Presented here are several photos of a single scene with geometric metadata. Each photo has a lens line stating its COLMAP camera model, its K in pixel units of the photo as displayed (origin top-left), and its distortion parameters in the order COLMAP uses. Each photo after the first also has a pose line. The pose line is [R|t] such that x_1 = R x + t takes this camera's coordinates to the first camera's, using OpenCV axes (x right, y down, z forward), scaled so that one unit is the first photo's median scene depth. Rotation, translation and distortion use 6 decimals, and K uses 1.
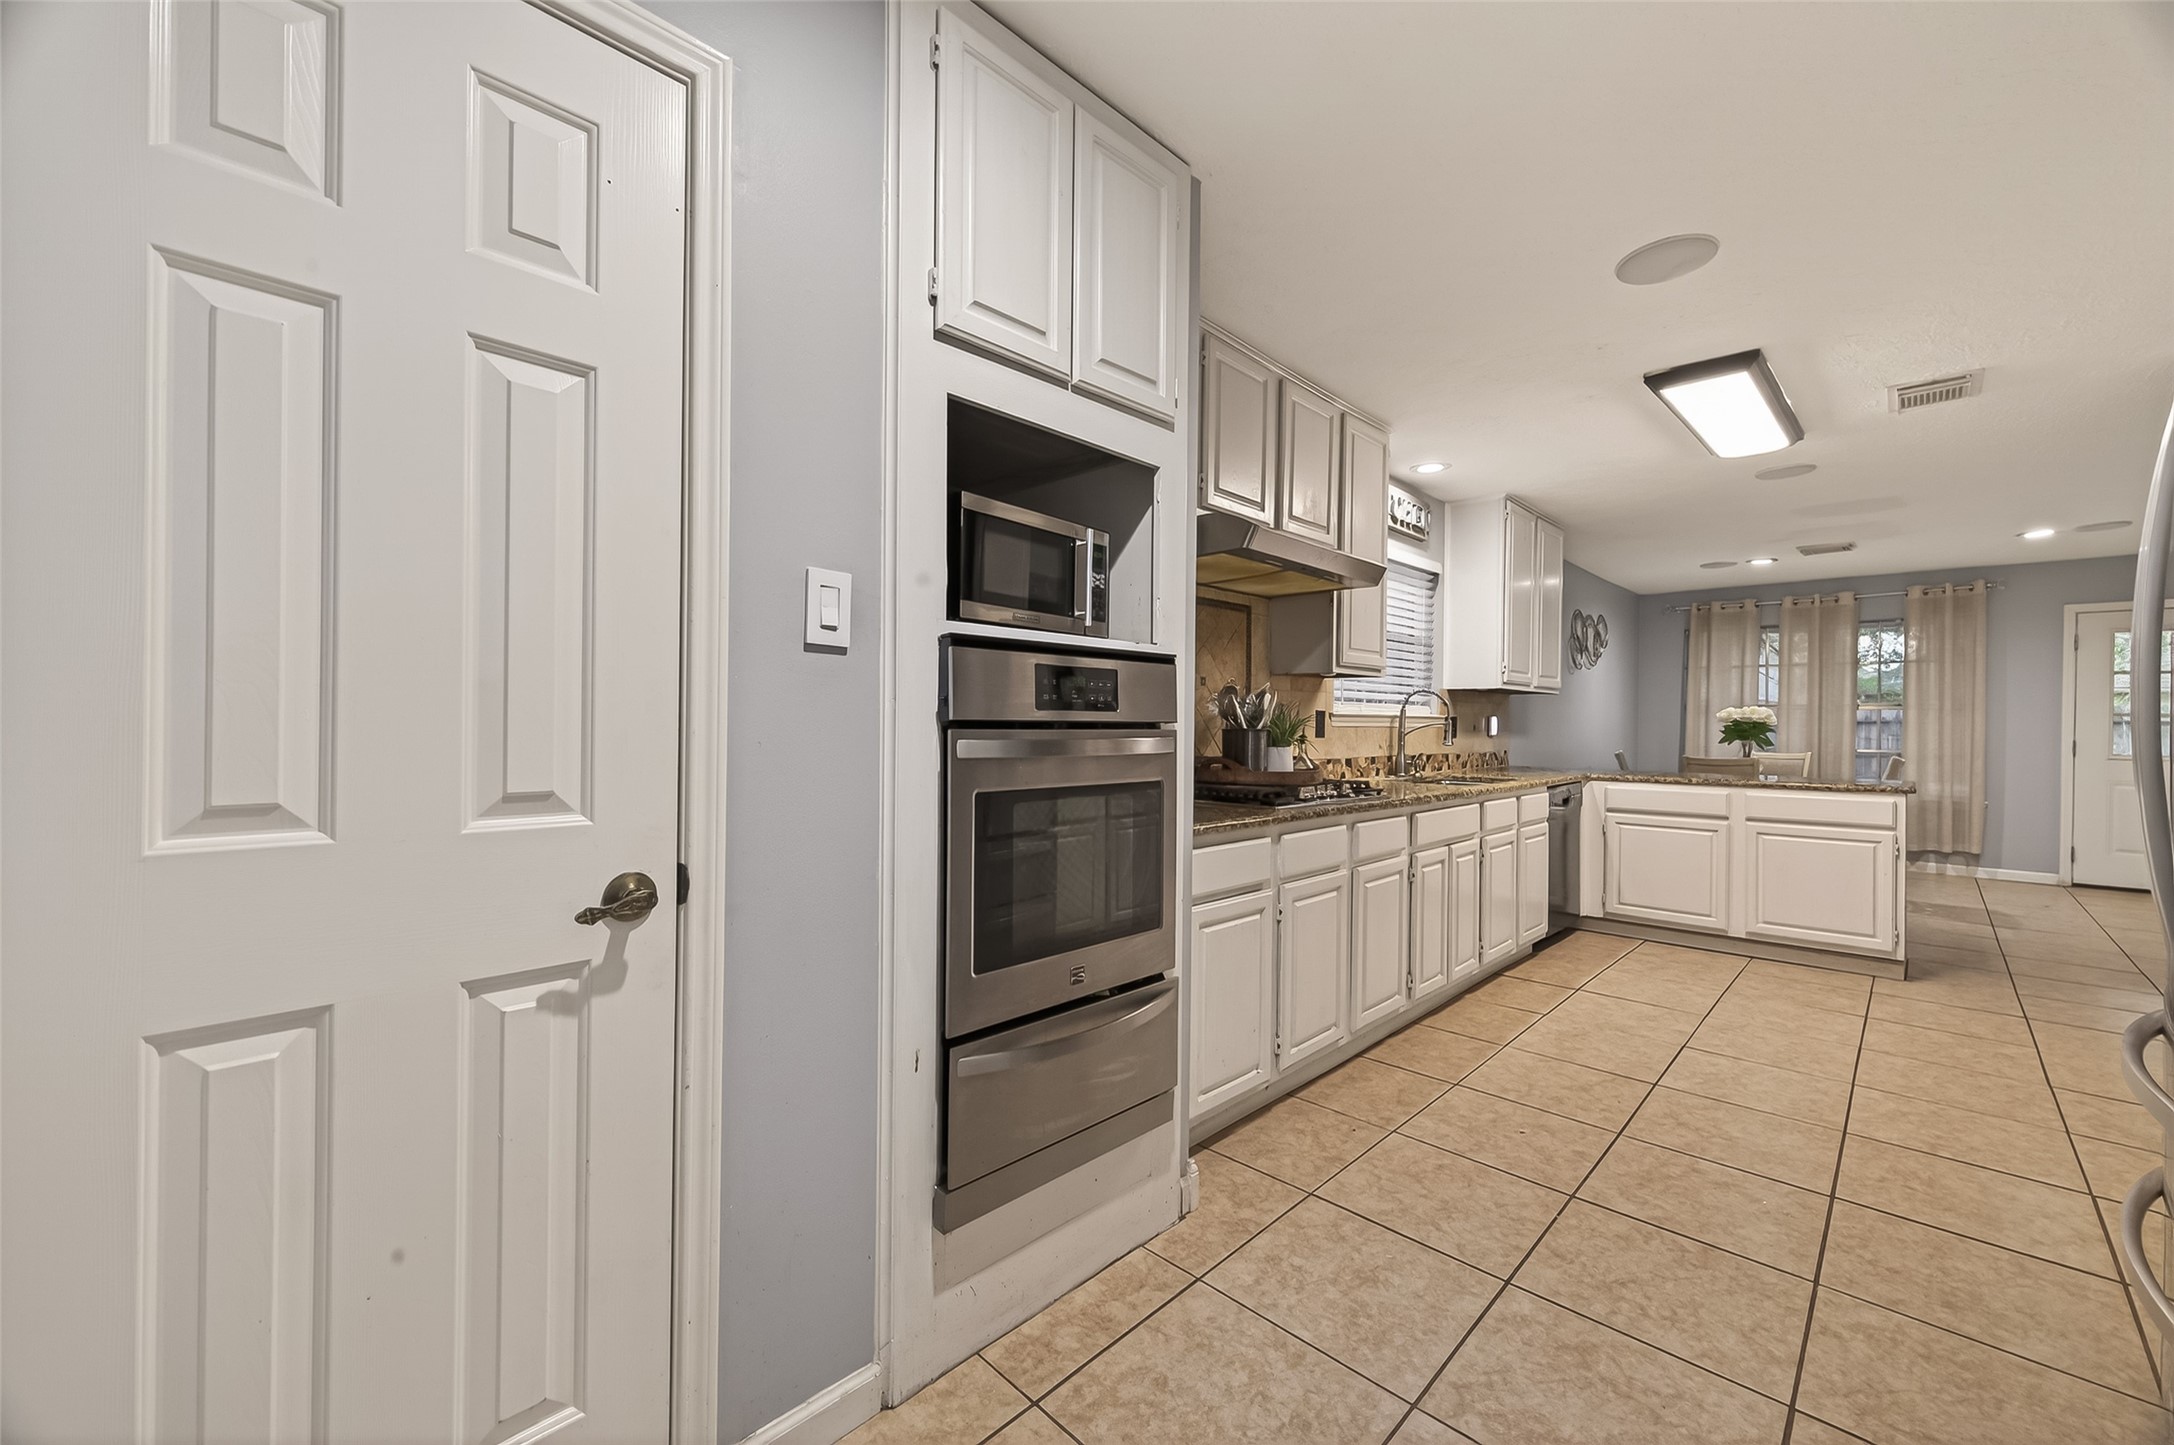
lens RADIAL K [[852.0, 0, 1083.9], [0, 852.0, 721.5], [0, 0, 1]] dist [0.001188, -0.000415]
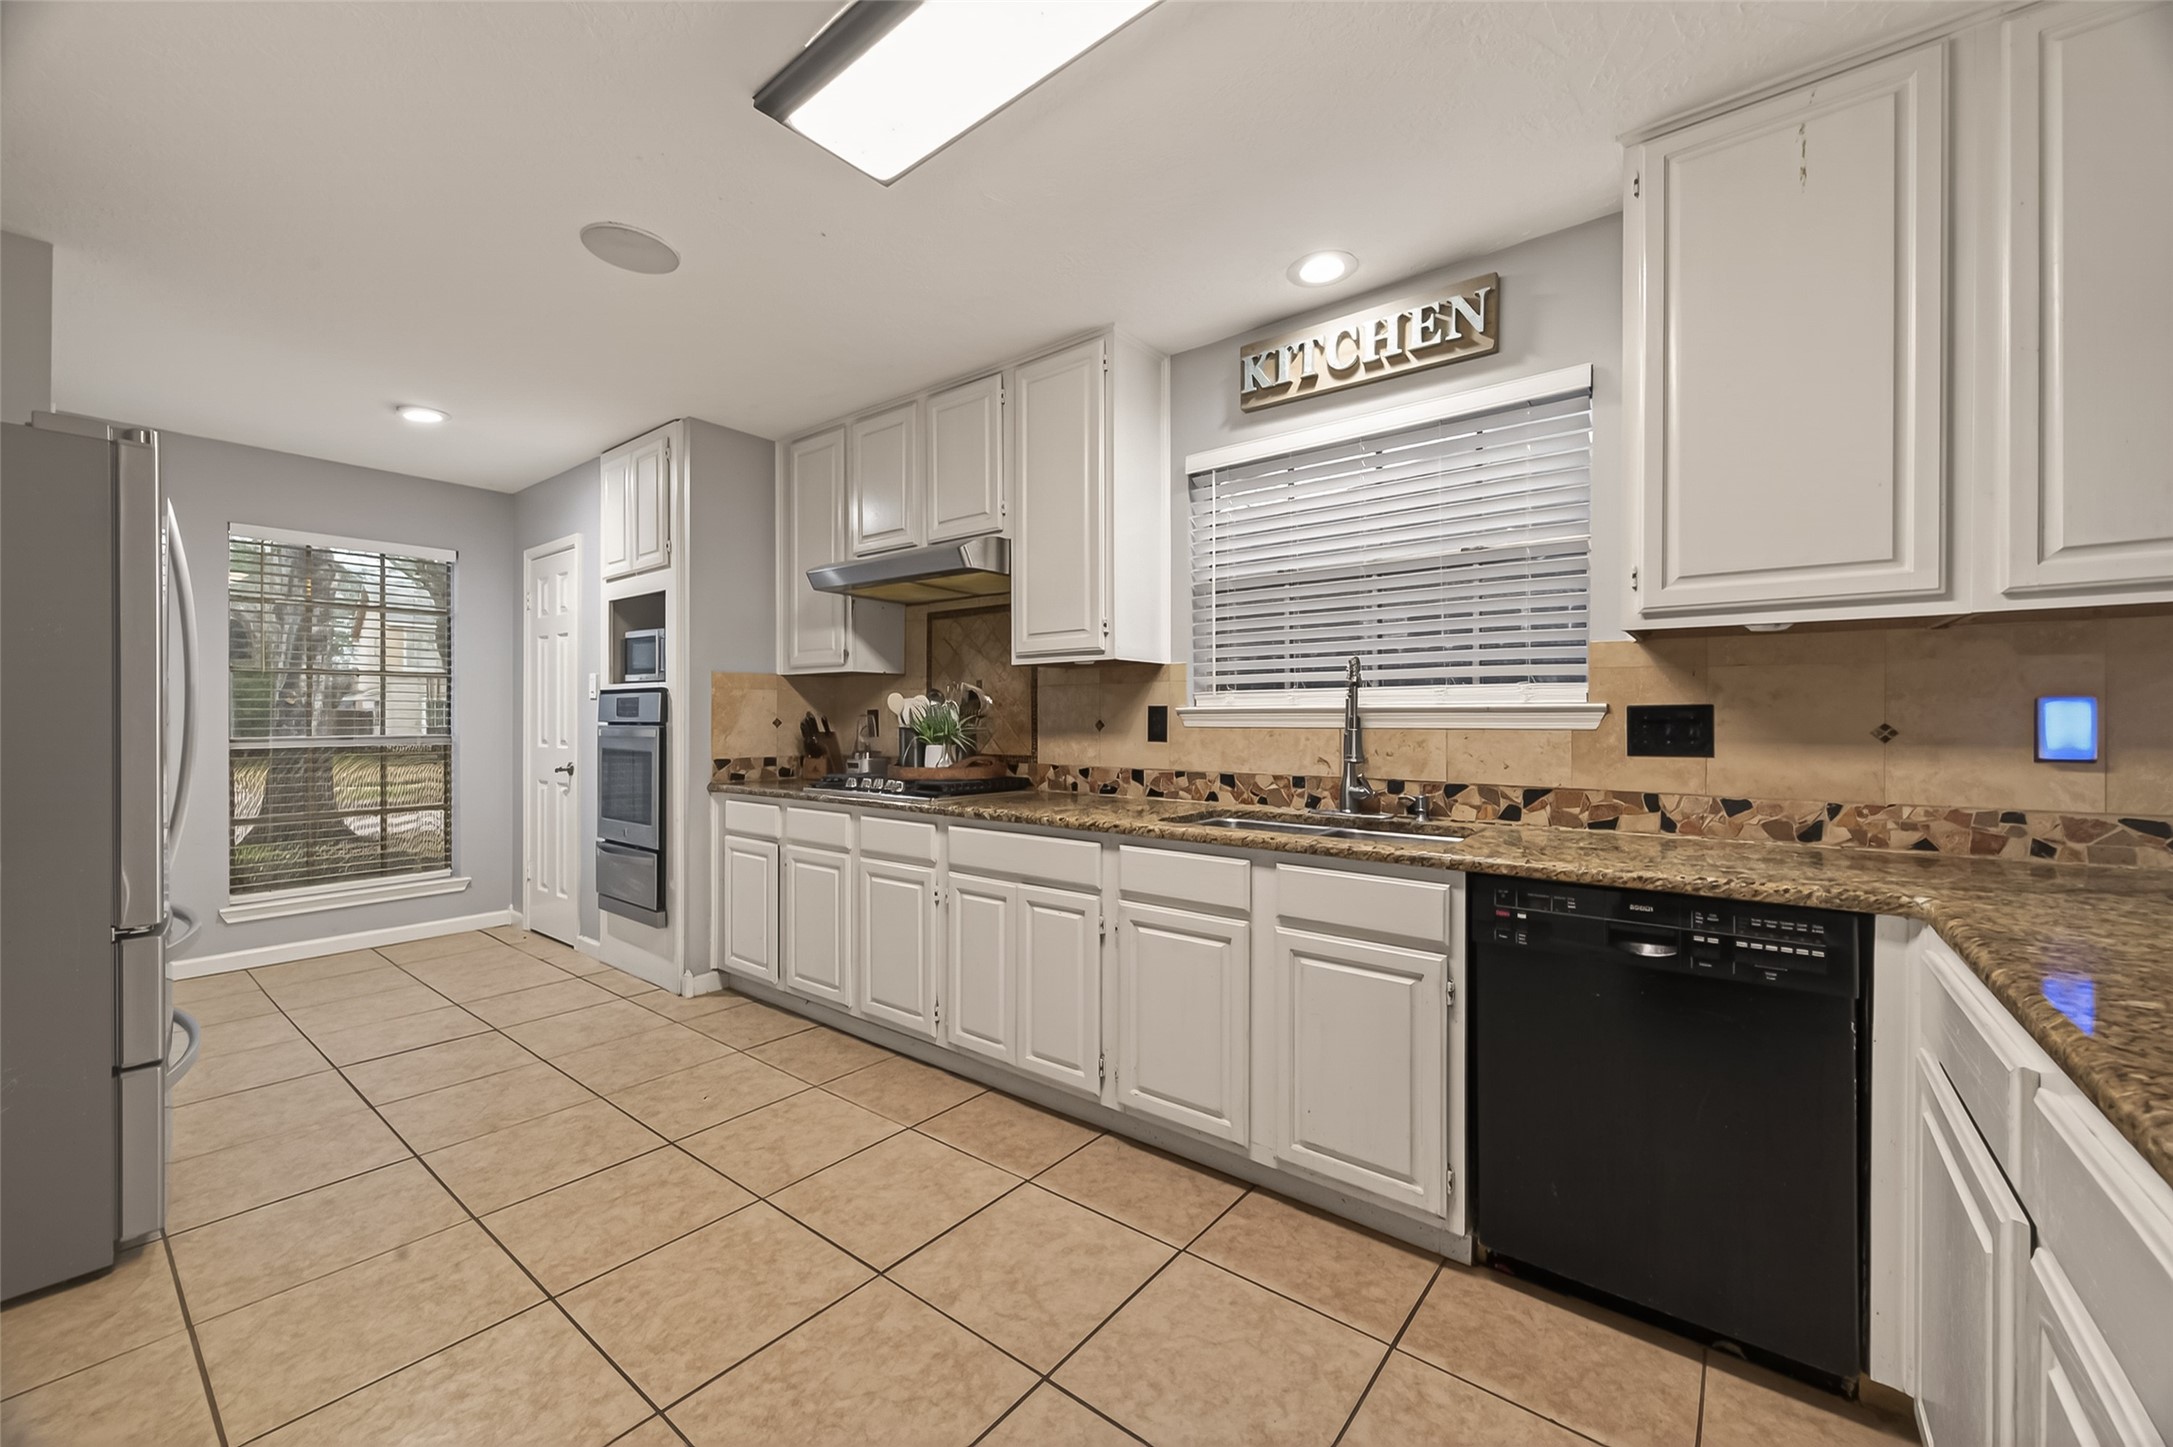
lens RADIAL K [[849.4, 0, 1089.2], [0, 849.4, 721.6], [0, 0, 1]] dist [0.003470, -0.000129]
pose [[0.108976, -0.008290, -0.994010, 0.935101], [-0.001502, 0.999963, -0.008504, 0.007029], [0.994043, 0.002420, 0.108960, 0.775879]]
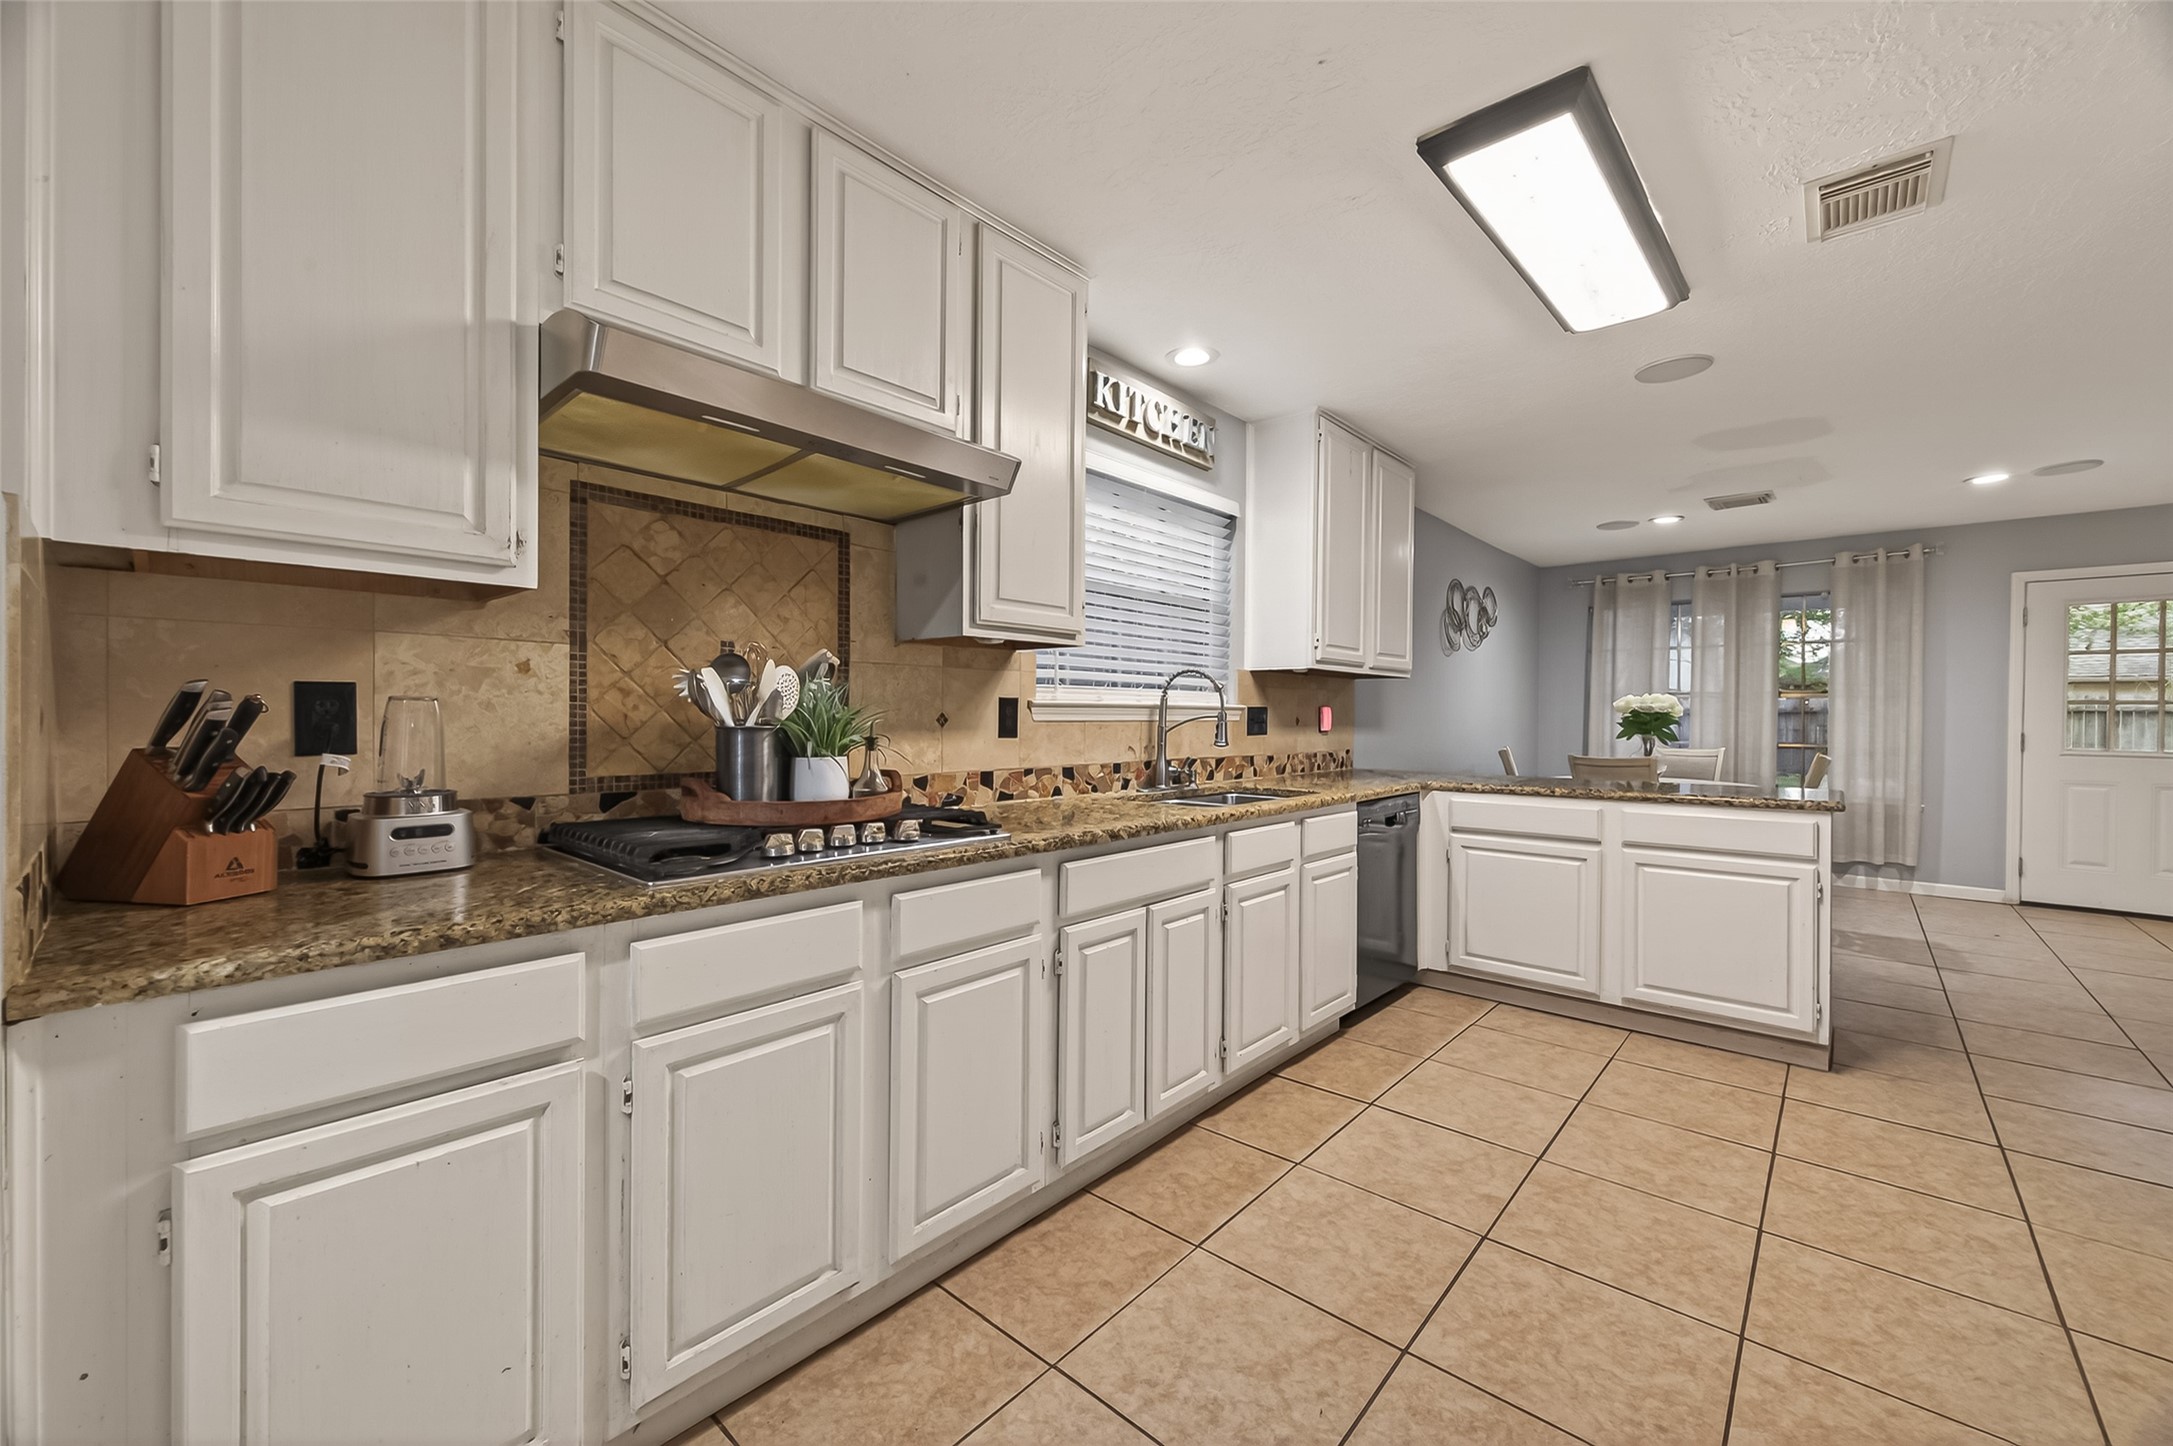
lens RADIAL K [[849.4, 0, 1089.2], [0, 849.4, 721.1], [0, 0, 1]] dist [0.003470, -0.000129]
pose [[0.998797, -0.004584, 0.048827, 0.280087], [0.004255, 0.999968, 0.006832, 0.001258], [-0.048857, -0.006616, 0.998784, 0.288728]]
